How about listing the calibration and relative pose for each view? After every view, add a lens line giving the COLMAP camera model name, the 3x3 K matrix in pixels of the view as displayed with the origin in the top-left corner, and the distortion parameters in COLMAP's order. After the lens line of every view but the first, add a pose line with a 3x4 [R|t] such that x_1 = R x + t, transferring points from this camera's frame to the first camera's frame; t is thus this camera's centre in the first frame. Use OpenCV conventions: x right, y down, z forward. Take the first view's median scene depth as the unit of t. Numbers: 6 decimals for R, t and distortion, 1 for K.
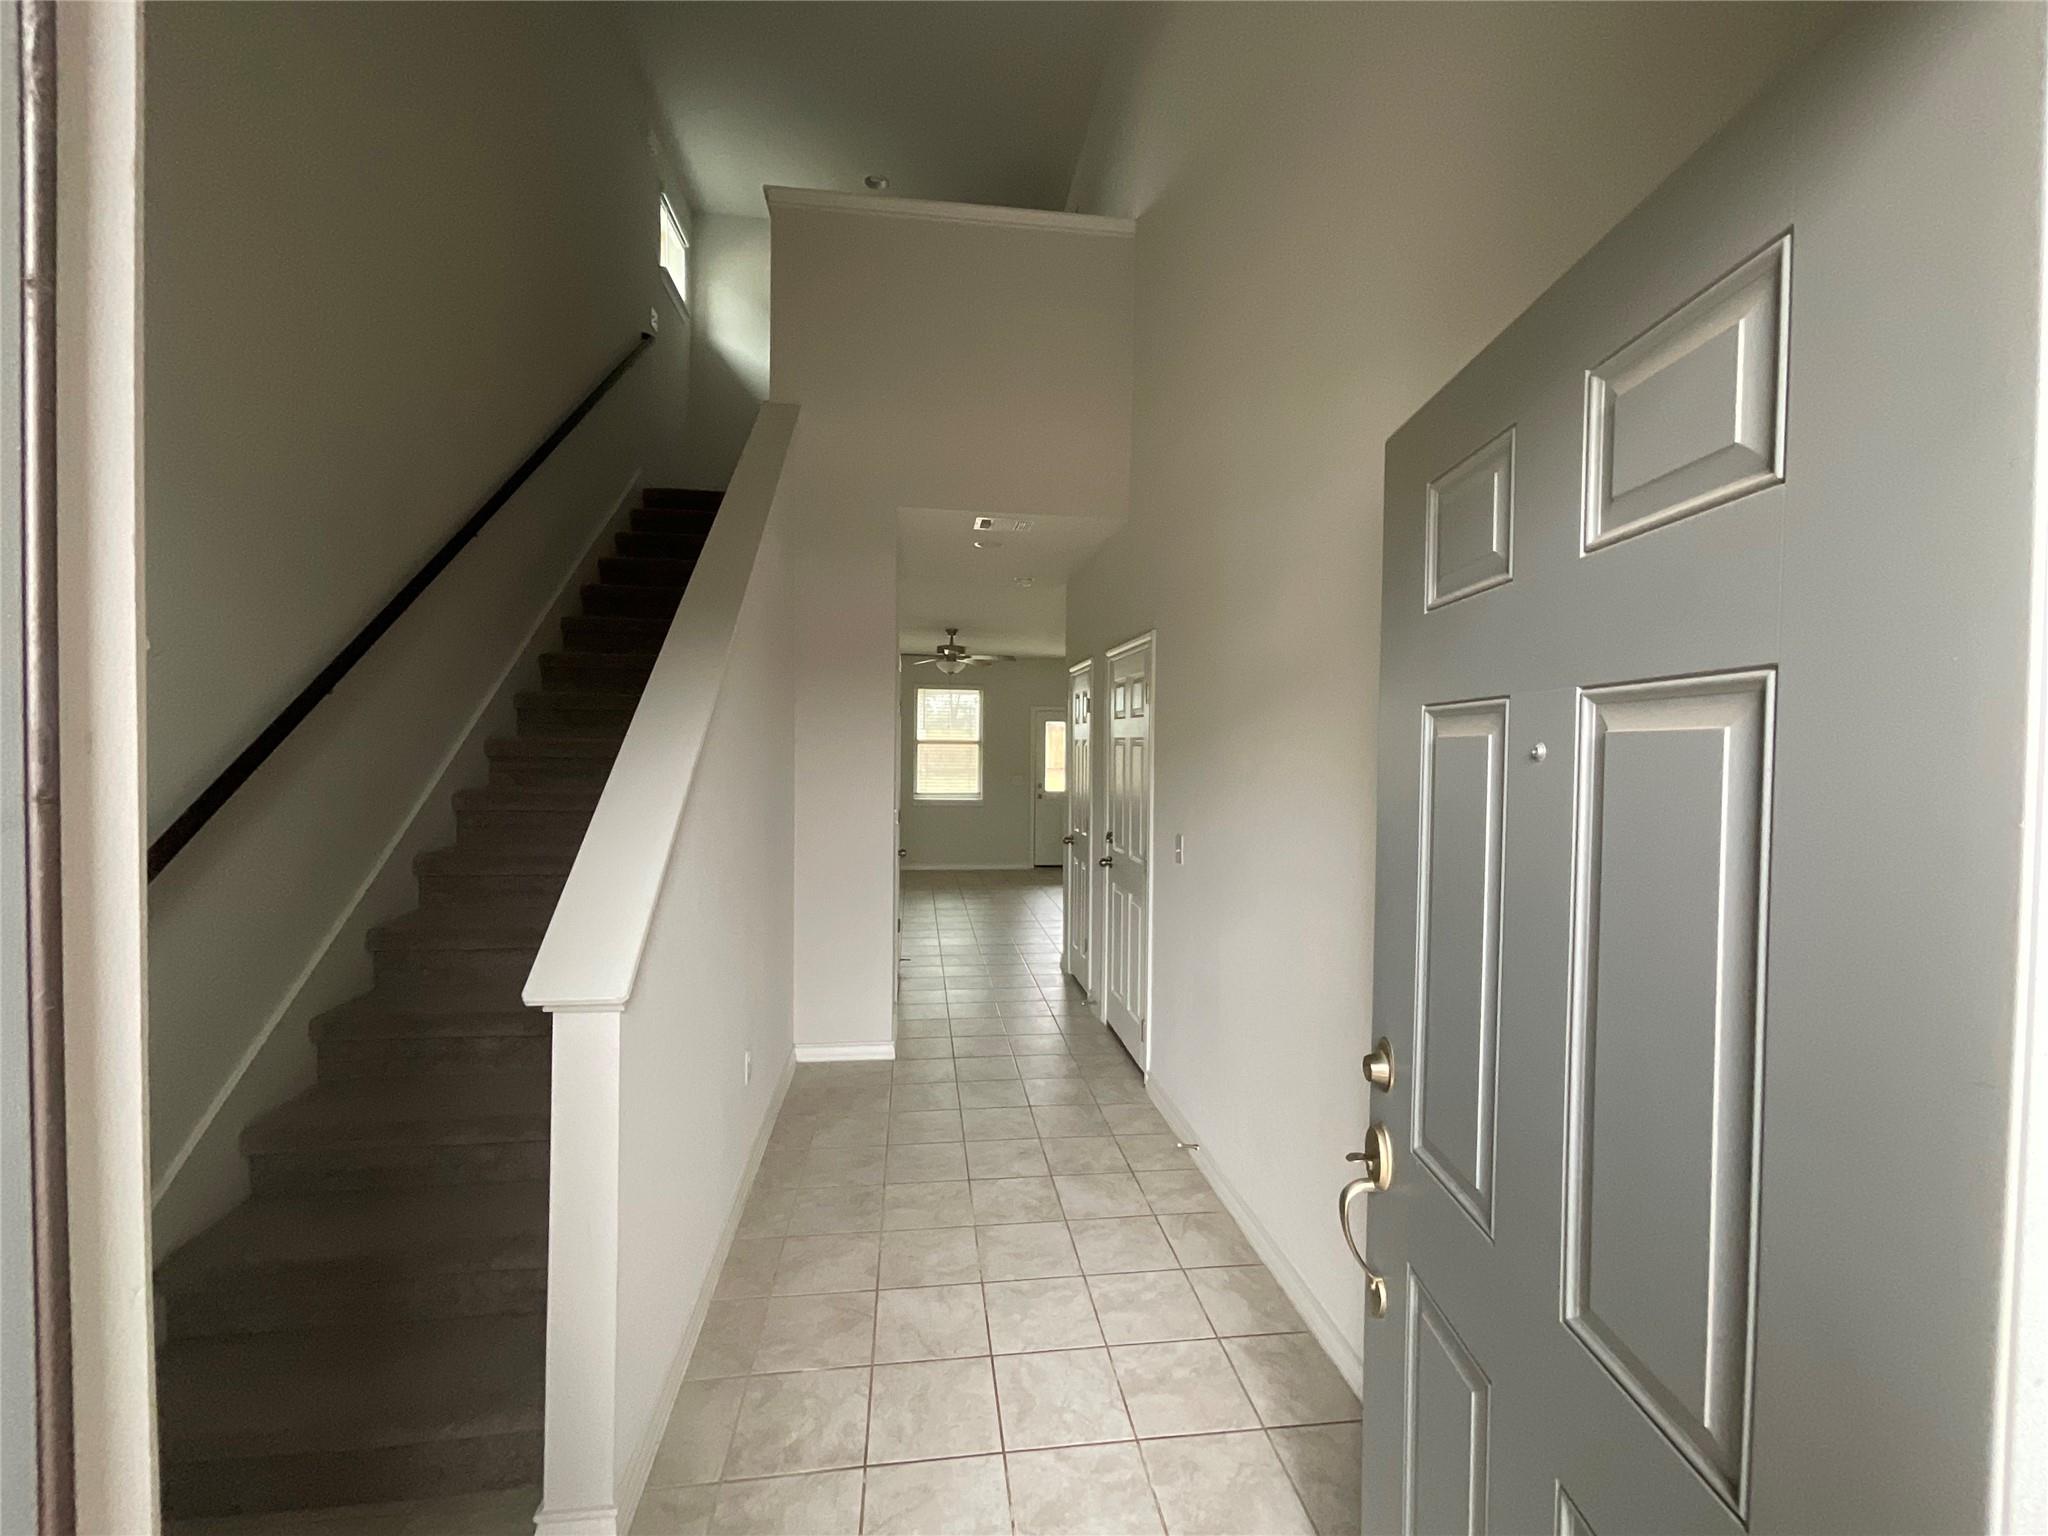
lens RADIAL K [[823.5, 0, 1024.0], [0, 823.5, 768.0], [0, 0, 1]] dist [-0.000246, 0.000203]
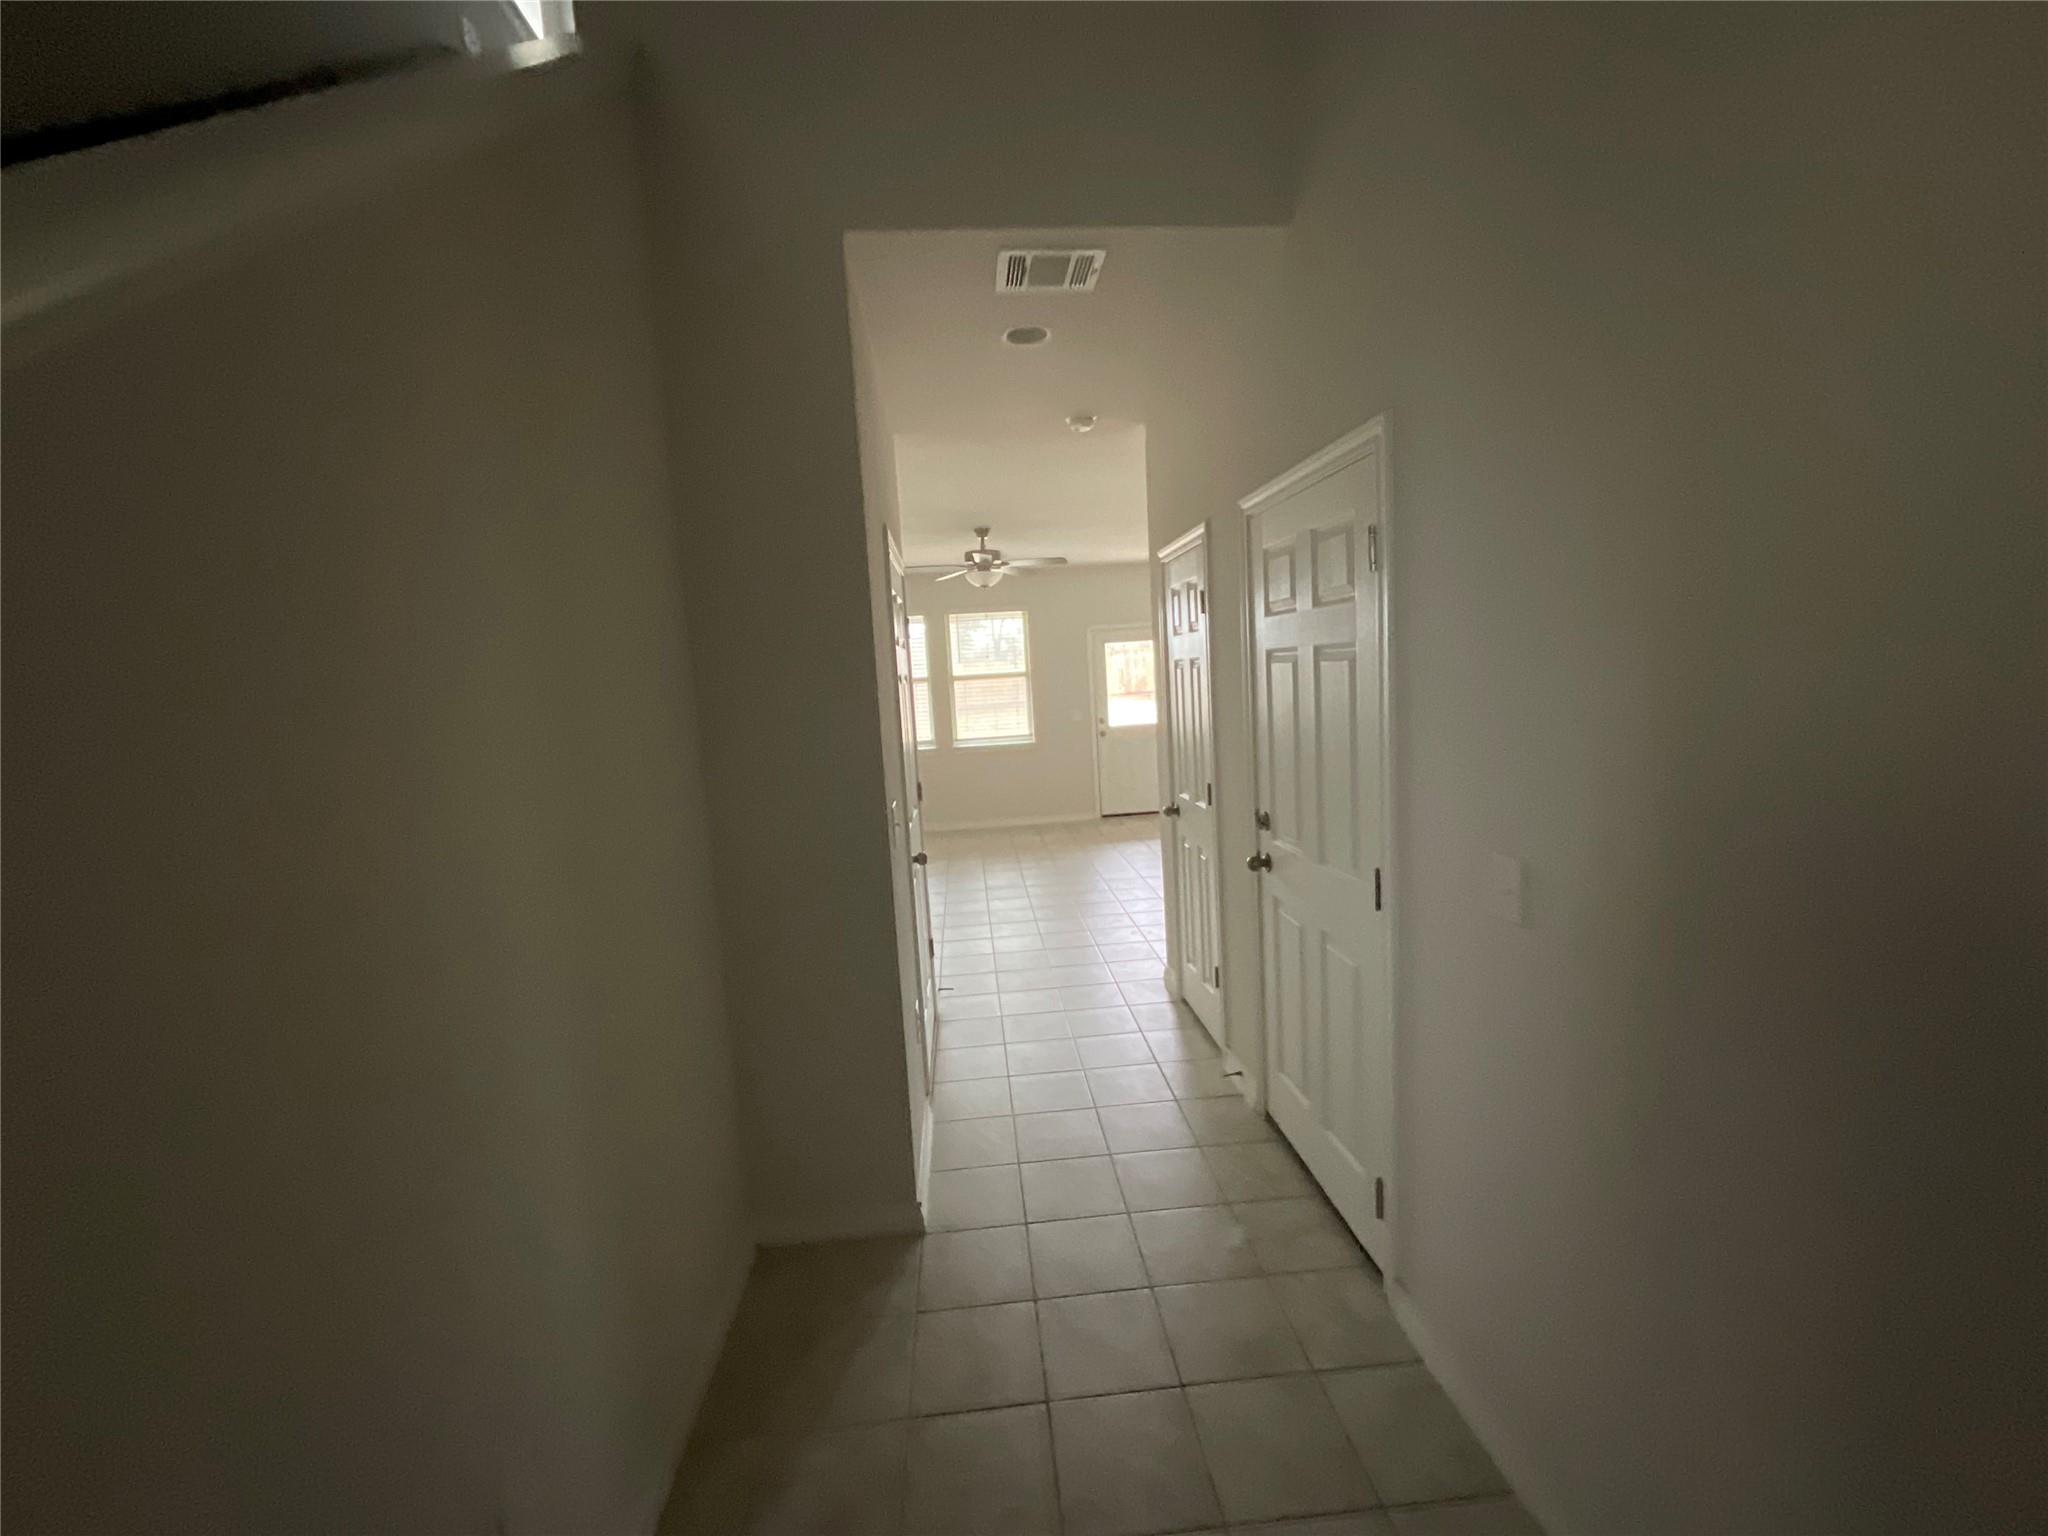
lens RADIAL K [[823.5, 0, 1024.0], [0, 823.5, 768.0], [0, 0, 1]] dist [-0.000246, 0.000203]
pose [[0.995919, -0.064546, -0.063078, -0.014271], [0.069699, 0.994089, 0.083241, -0.007504], [0.057333, -0.087297, 0.994531, 0.217427]]
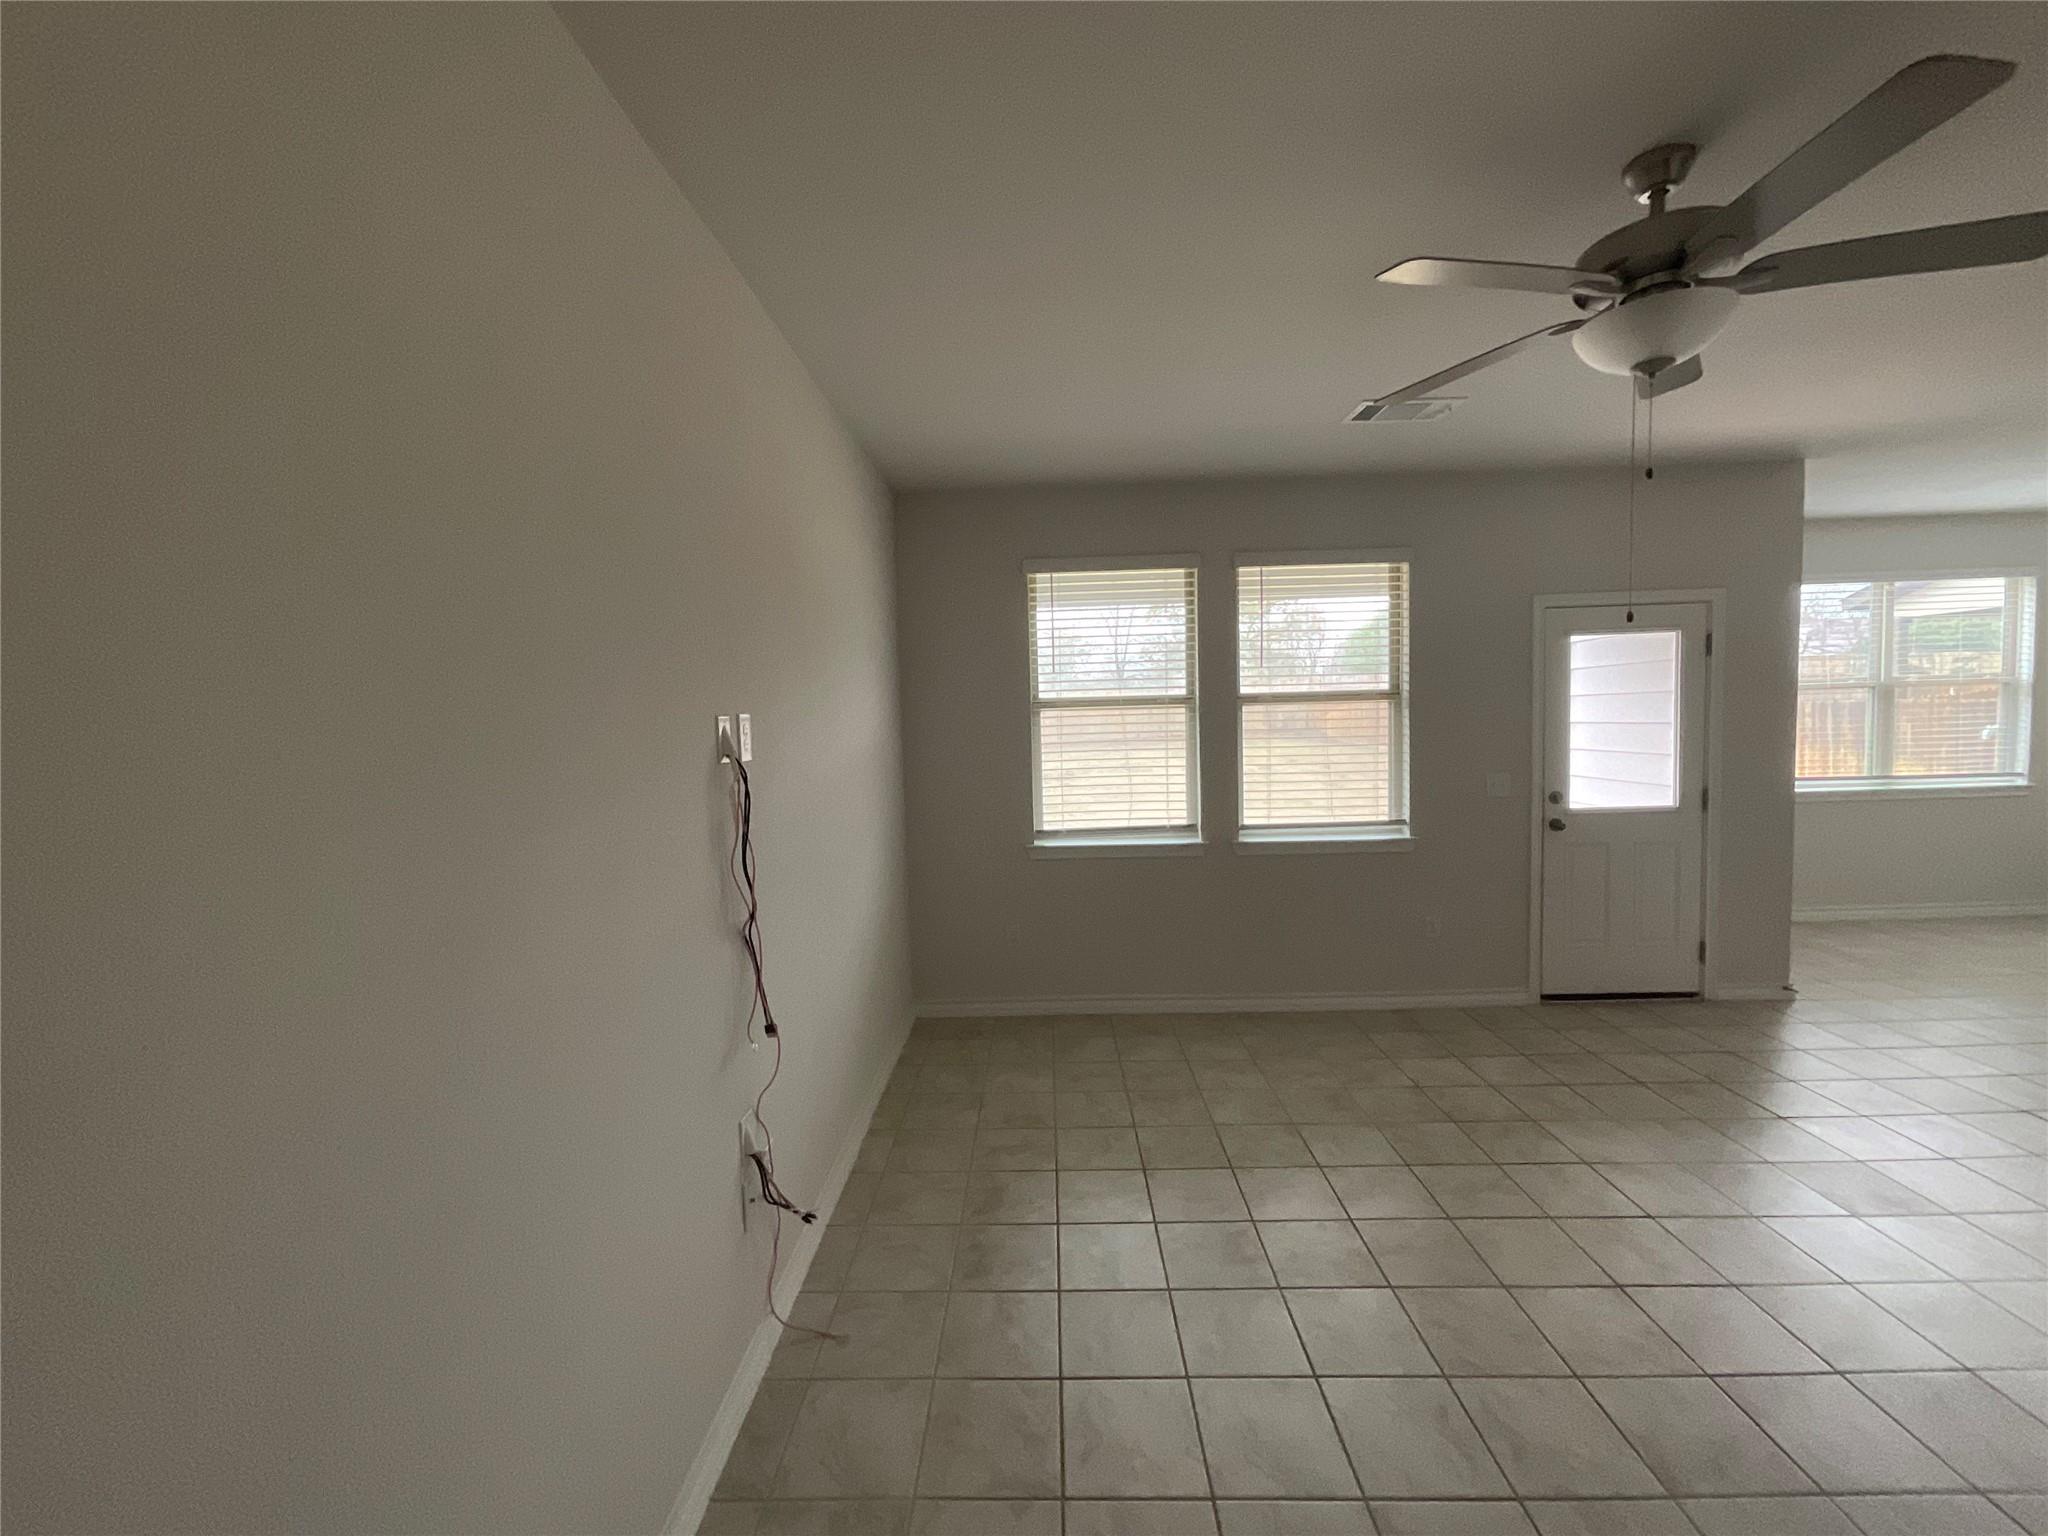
lens RADIAL K [[824.6, 0, 1029.1], [0, 824.6, 769.5], [0, 0, 1]] dist [-0.001612, -0.000233]
pose [[0.987245, -0.032983, -0.155753, -0.219681], [0.040111, 0.998276, 0.042844, -0.024334], [0.154071, -0.048545, 0.986867, 0.750909]]
